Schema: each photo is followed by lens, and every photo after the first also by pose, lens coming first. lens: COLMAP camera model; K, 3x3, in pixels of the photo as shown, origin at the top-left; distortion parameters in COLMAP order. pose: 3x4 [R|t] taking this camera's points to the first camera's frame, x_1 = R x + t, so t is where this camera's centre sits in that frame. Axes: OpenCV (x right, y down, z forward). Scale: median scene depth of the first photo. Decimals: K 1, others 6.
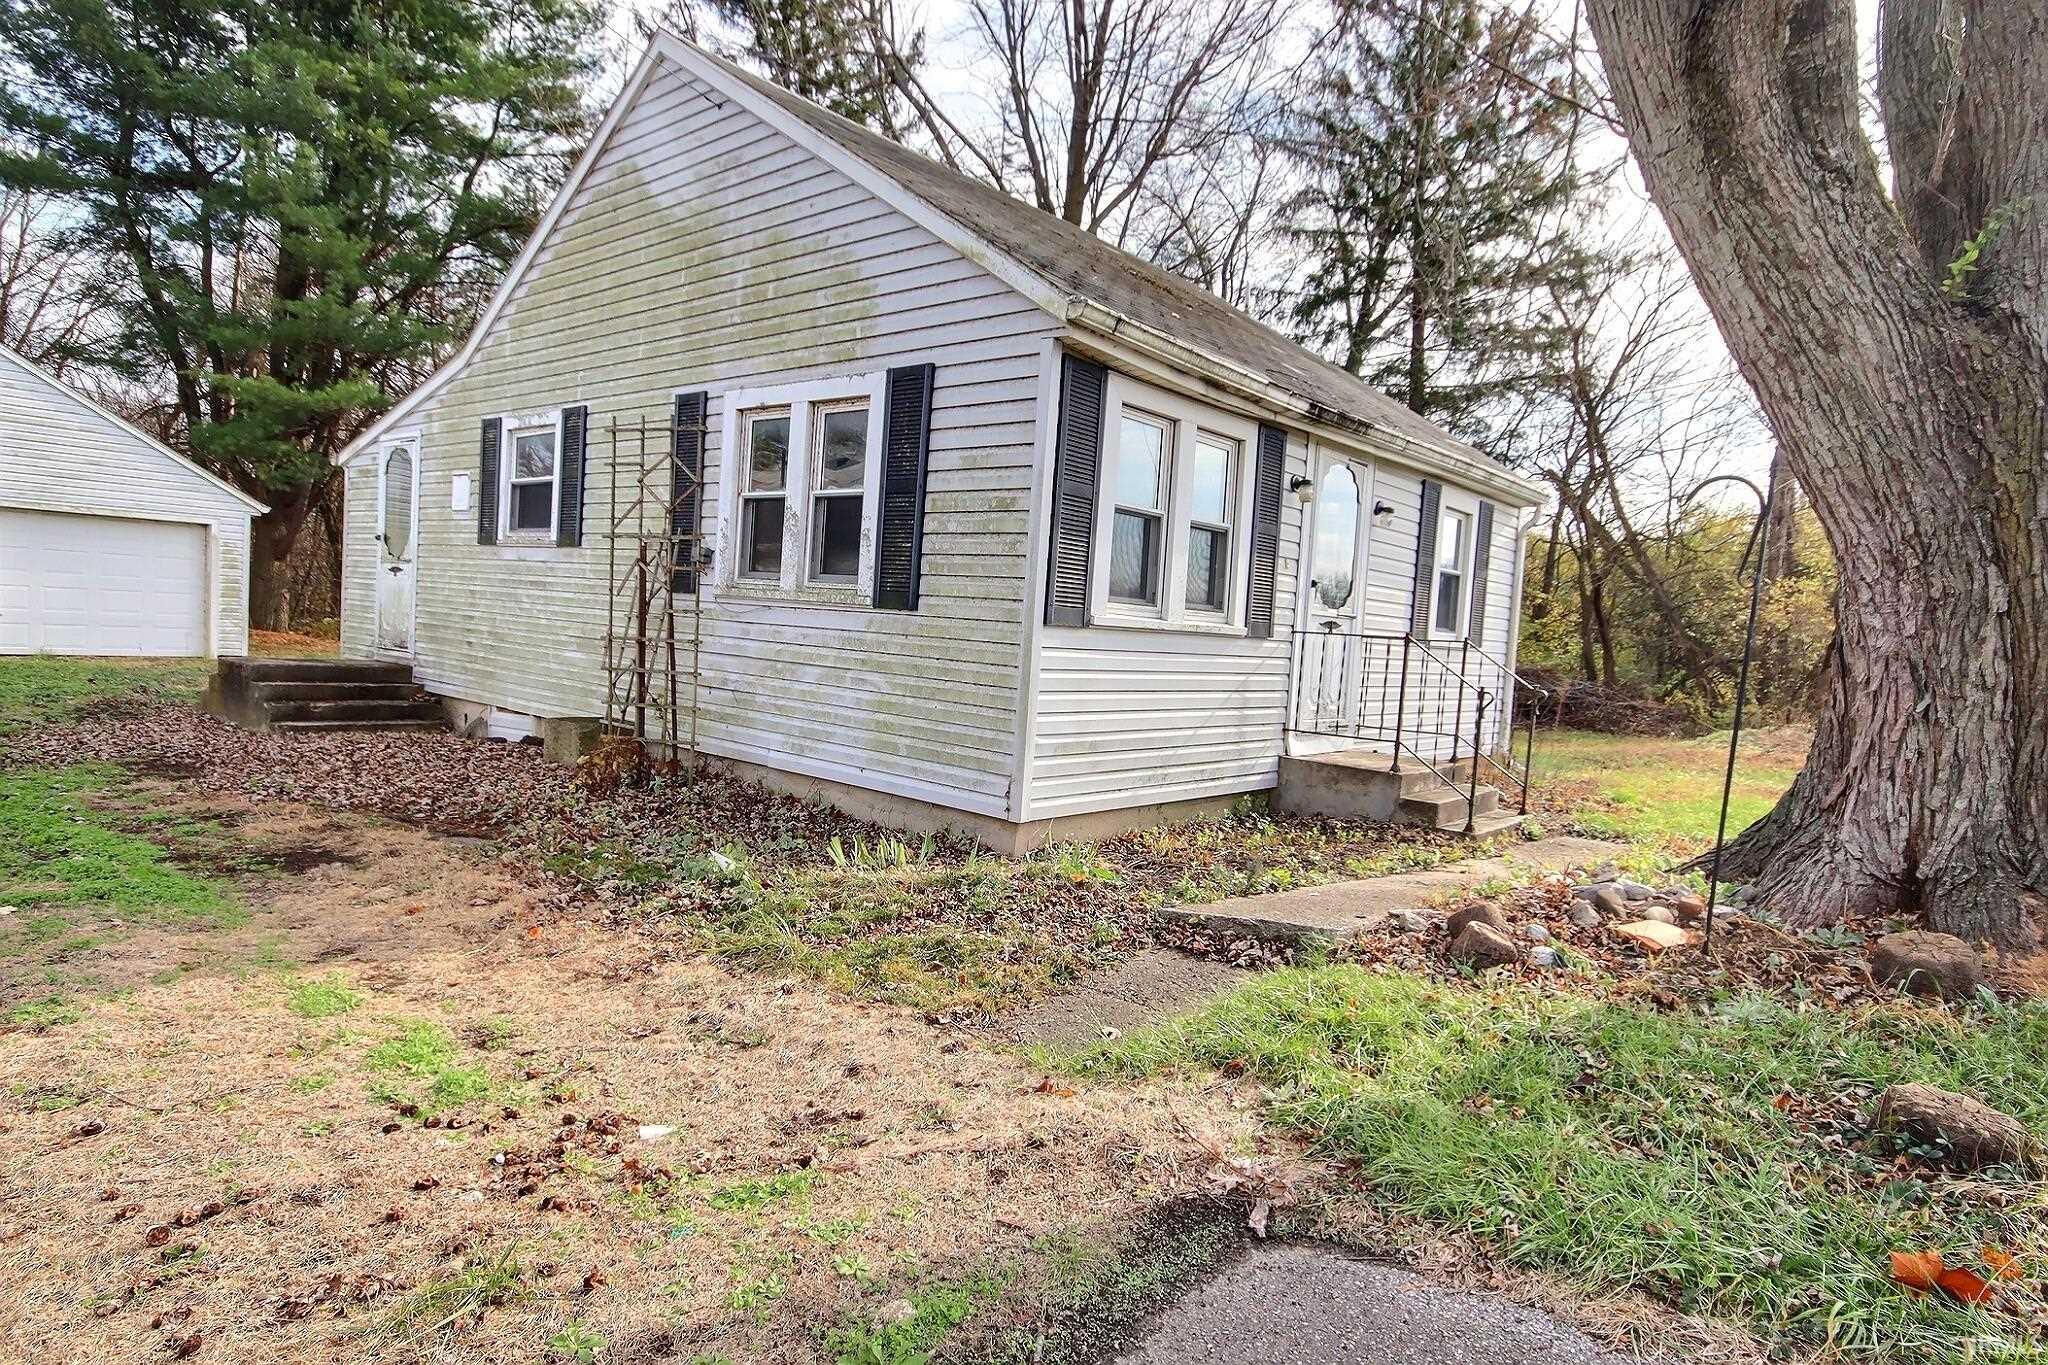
lens RADIAL K [[1131.5, 0, 1023.0], [0, 1131.5, 719.9], [0, 0, 1]] dist [0.020576, -0.027243]
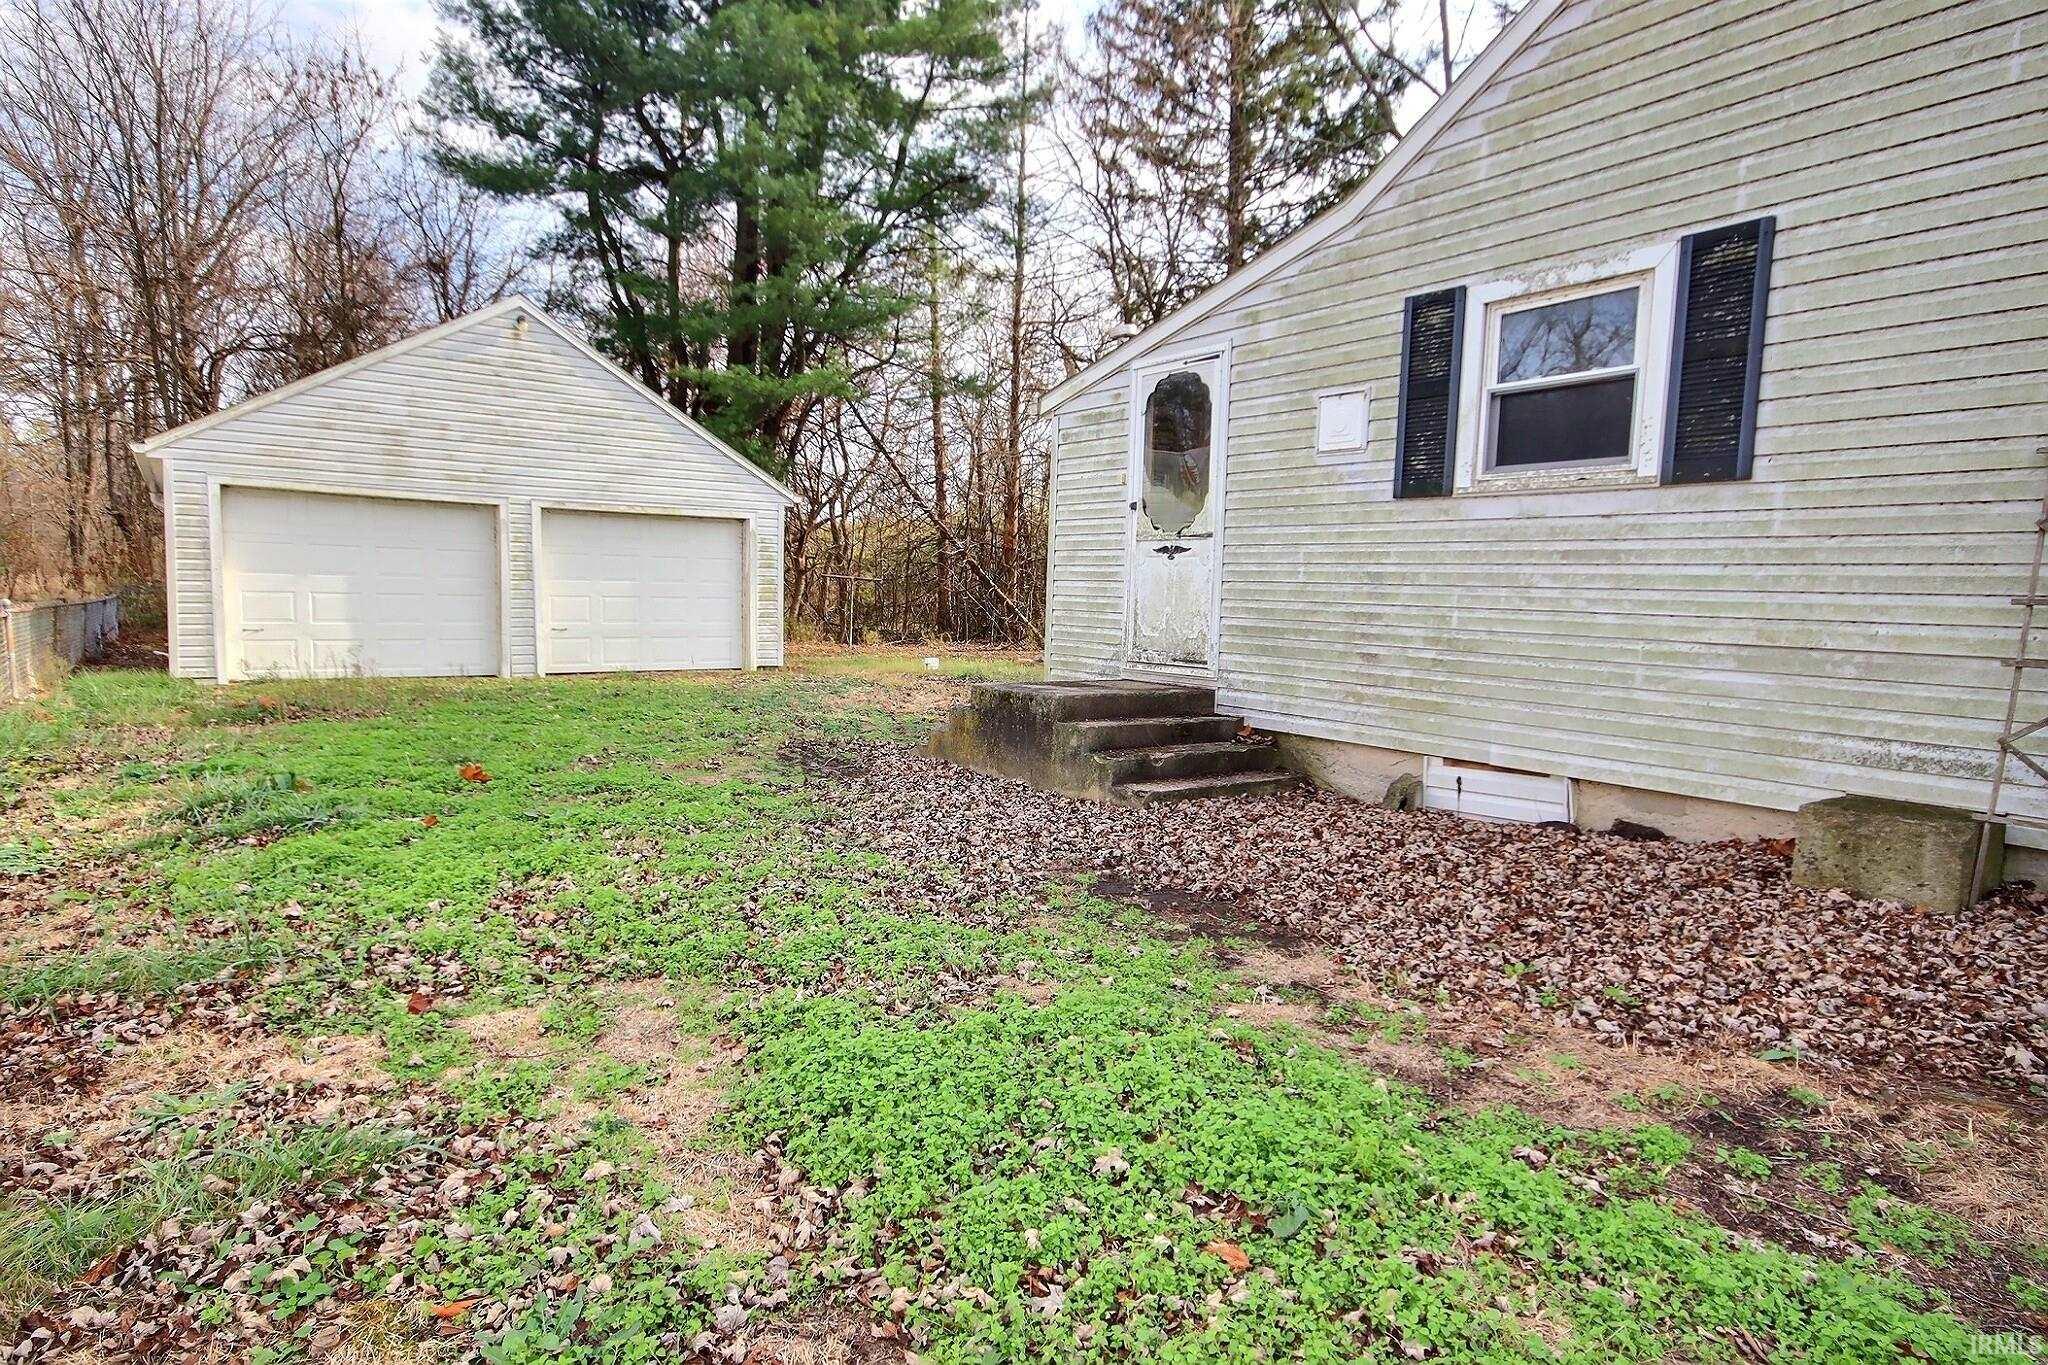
lens RADIAL K [[1131.5, 0, 1023.0], [0, 1131.5, 719.9], [0, 0, 1]] dist [0.020576, -0.027243]
pose [[0.967003, -0.012507, -0.254459, -0.332276], [0.018198, 0.999634, 0.020022, -0.031218], [0.254115, -0.023992, 0.966876, 0.215639]]
